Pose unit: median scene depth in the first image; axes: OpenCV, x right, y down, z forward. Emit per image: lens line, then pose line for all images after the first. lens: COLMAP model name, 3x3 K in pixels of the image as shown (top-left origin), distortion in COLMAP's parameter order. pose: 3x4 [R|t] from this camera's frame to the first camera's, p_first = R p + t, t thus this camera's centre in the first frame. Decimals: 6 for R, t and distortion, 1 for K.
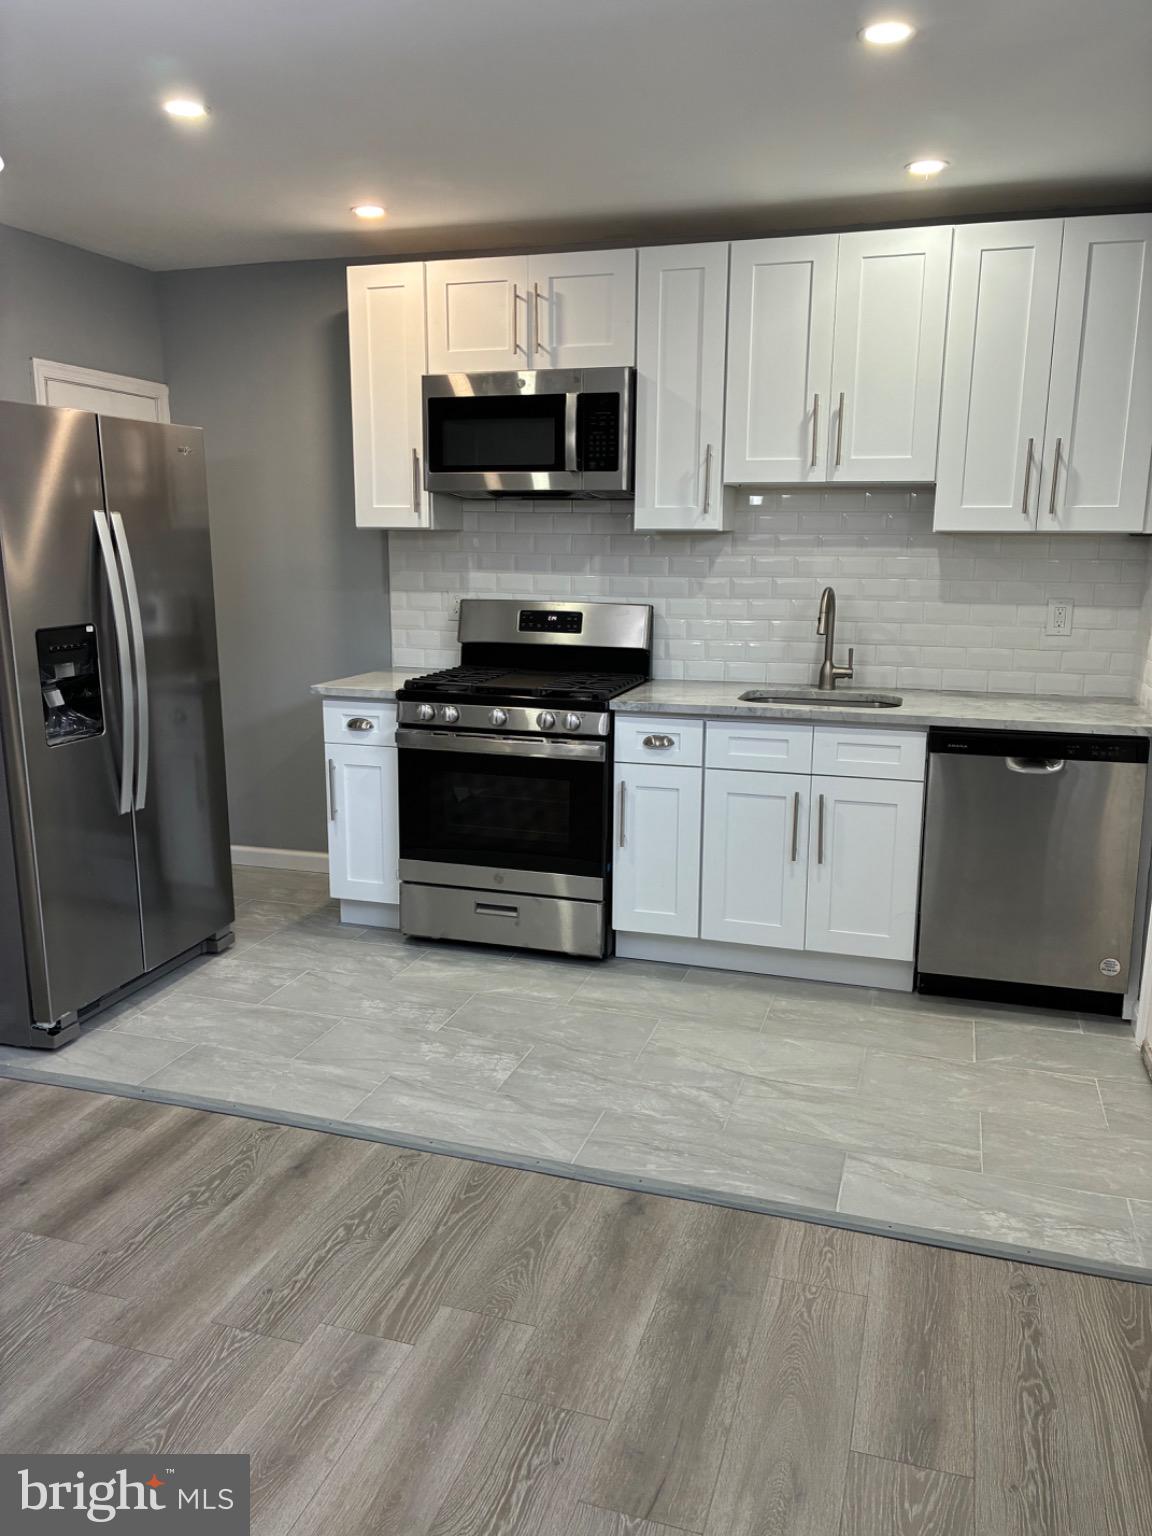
lens RADIAL K [[1153.5, 0, 577.2], [0, 1153.5, 756.4], [0, 0, 1]] dist [0.066077, -0.075544]
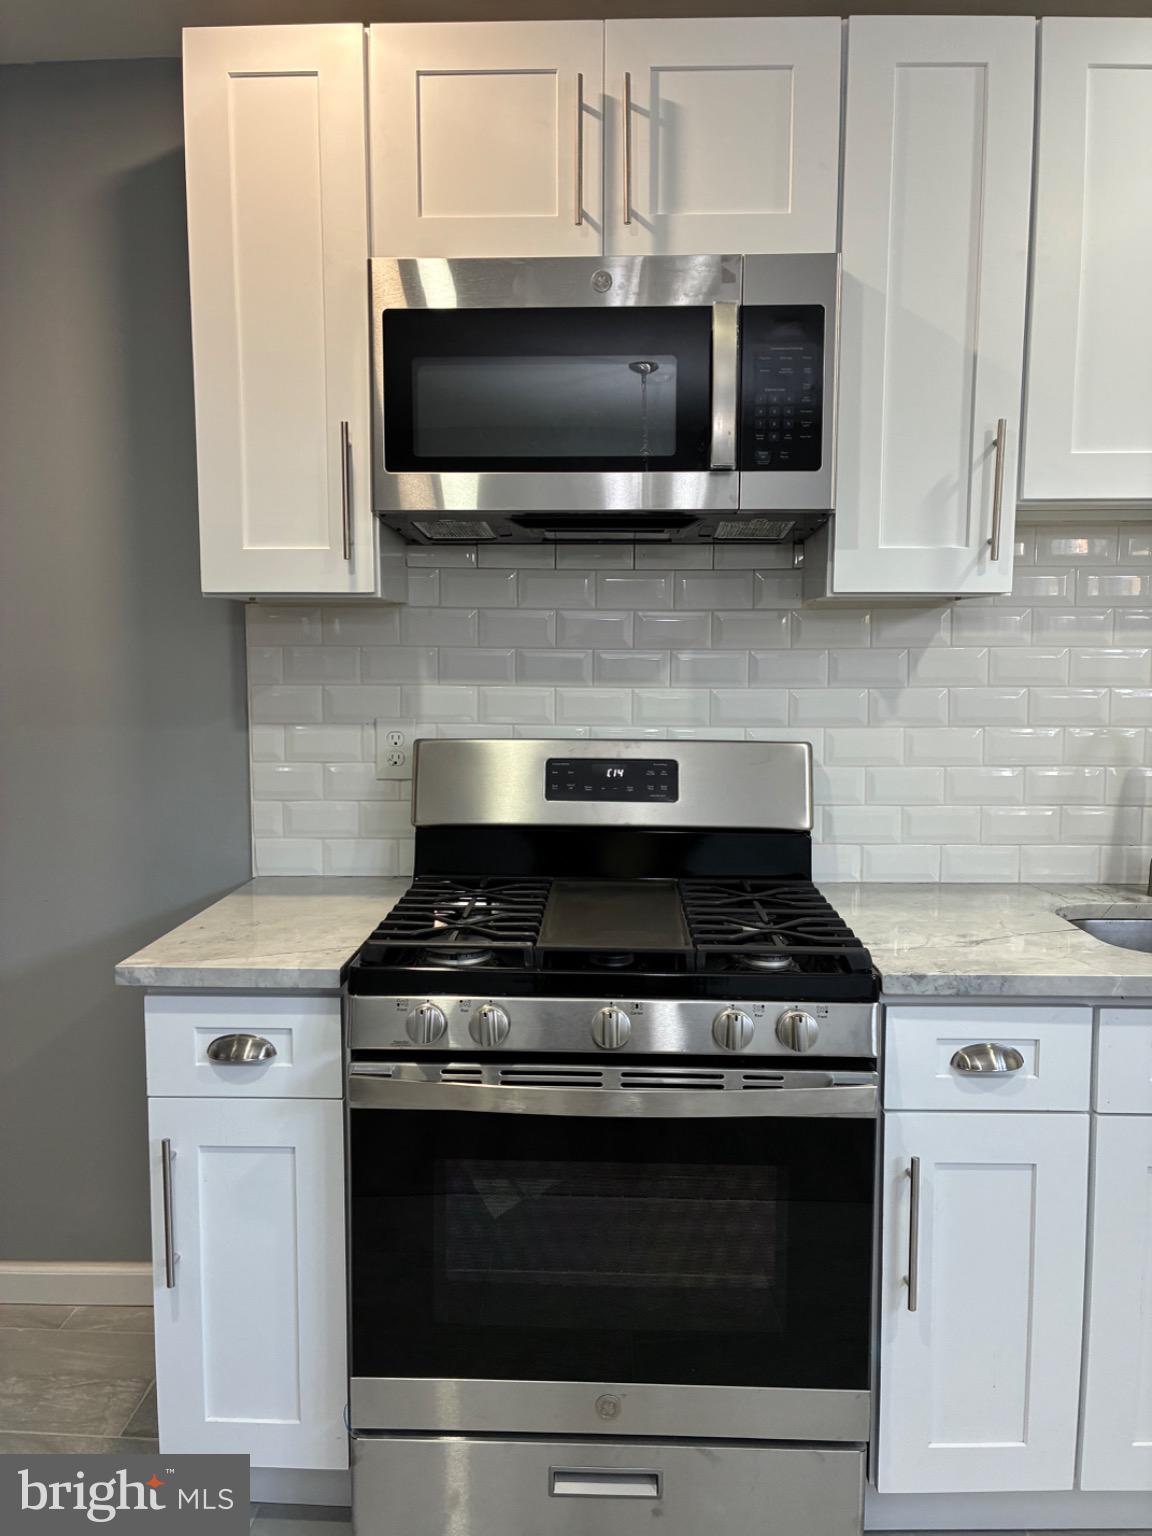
lens RADIAL K [[1153.5, 0, 586.2], [0, 1153.5, 751.9], [0, 0, 1]] dist [0.066077, -0.075544]
pose [[0.963393, -0.030220, 0.266386, -0.188099], [0.054975, 0.994780, -0.085968, -0.097839], [-0.262398, 0.097465, 0.960025, 0.588782]]
